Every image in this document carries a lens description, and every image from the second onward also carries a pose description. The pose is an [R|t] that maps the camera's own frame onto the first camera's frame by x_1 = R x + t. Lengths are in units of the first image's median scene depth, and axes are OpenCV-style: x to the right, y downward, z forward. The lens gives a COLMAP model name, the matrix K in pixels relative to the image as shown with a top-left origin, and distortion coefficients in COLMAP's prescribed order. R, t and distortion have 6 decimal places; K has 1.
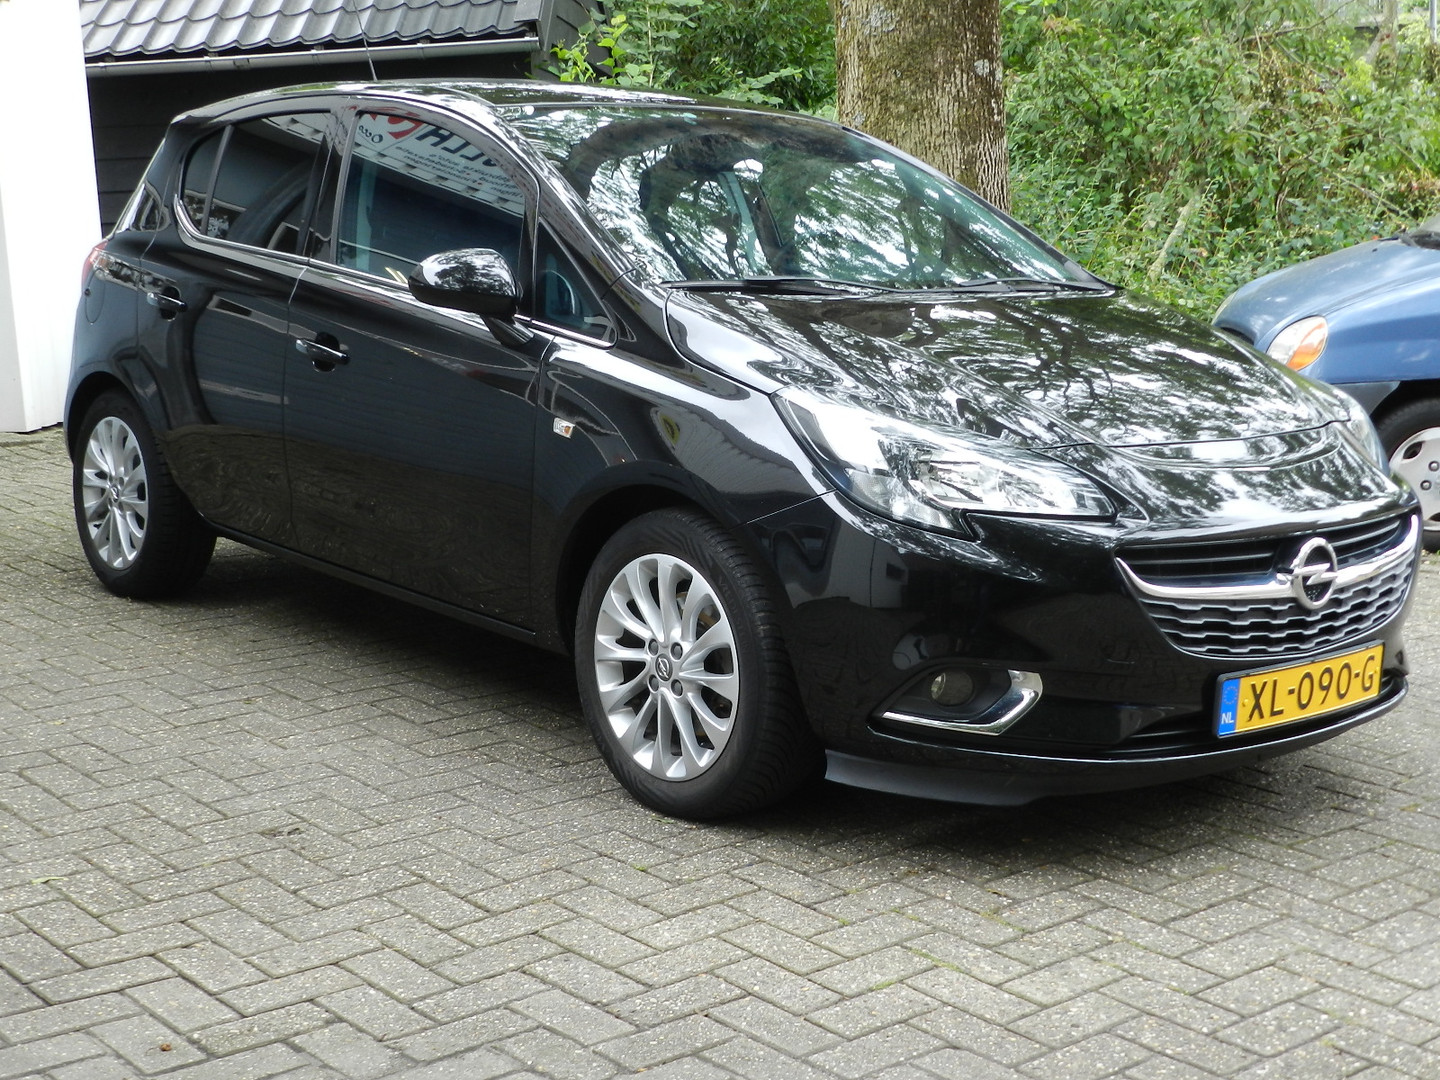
lens RADIAL K [[2001.8, 0, 720.0], [0, 2001.8, 540.0], [0, 0, 1]] dist [0.019219, -0.067579]
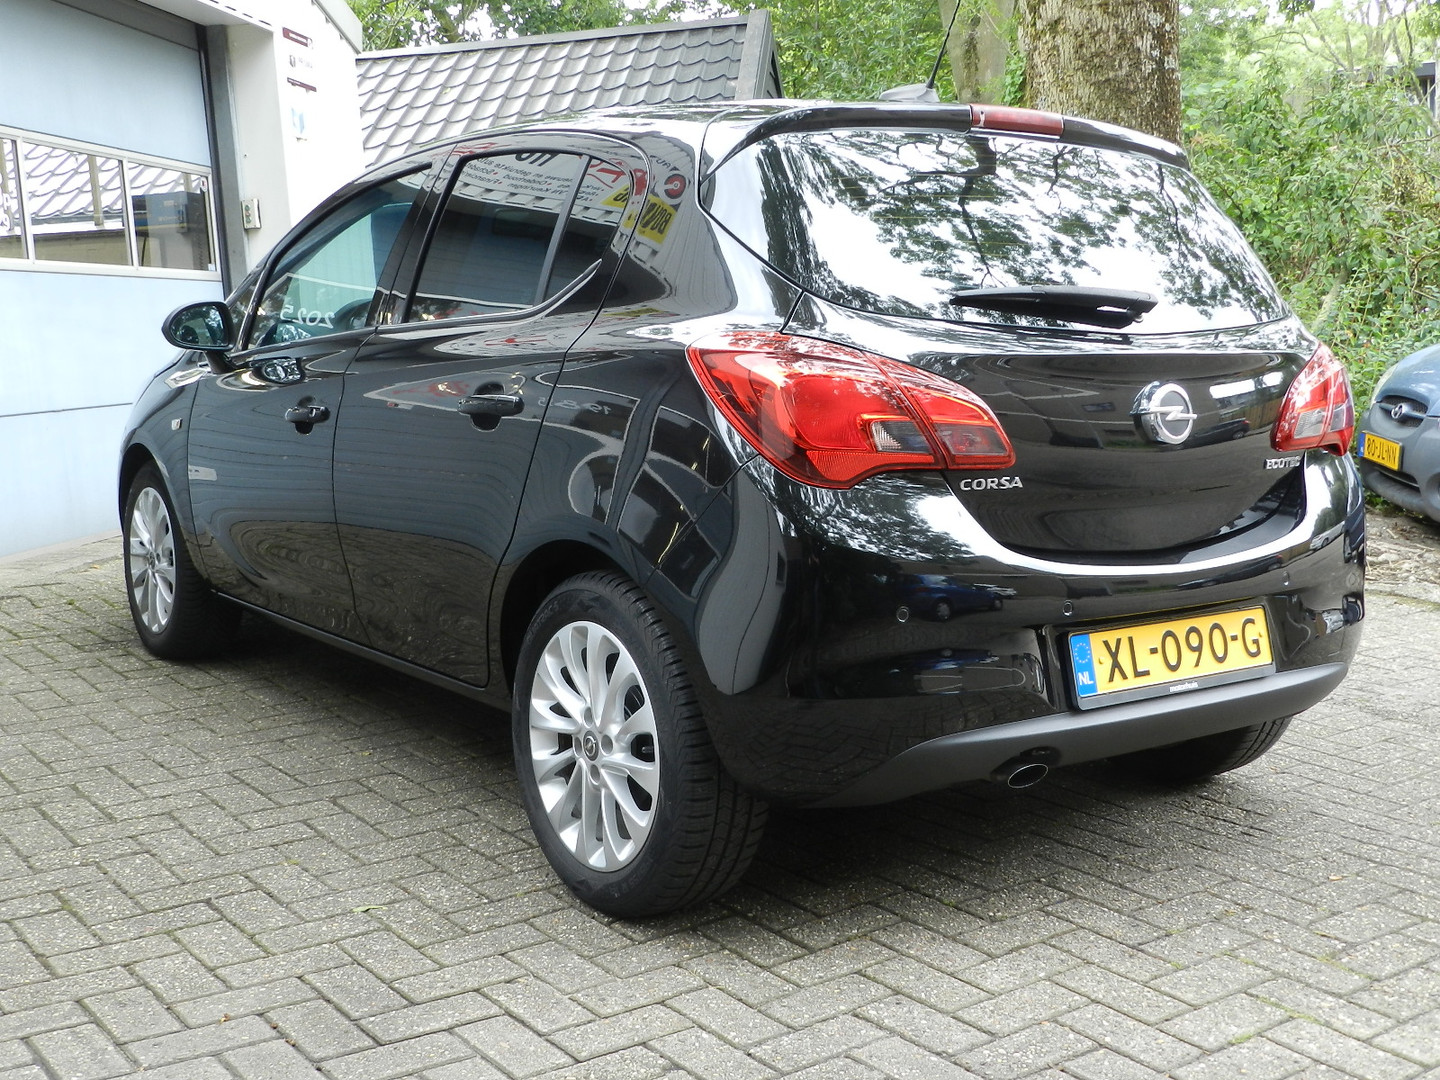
lens RADIAL K [[1640.1, 0, 720.0], [0, 1640.1, 540.0], [0, 0, 1]] dist [0.008419, 0.011729]
pose [[0.996413, -0.006215, -0.084390, -0.093097], [0.002907, 0.999225, -0.039266, 0.016971], [0.084569, 0.038880, 0.995659, 0.193076]]
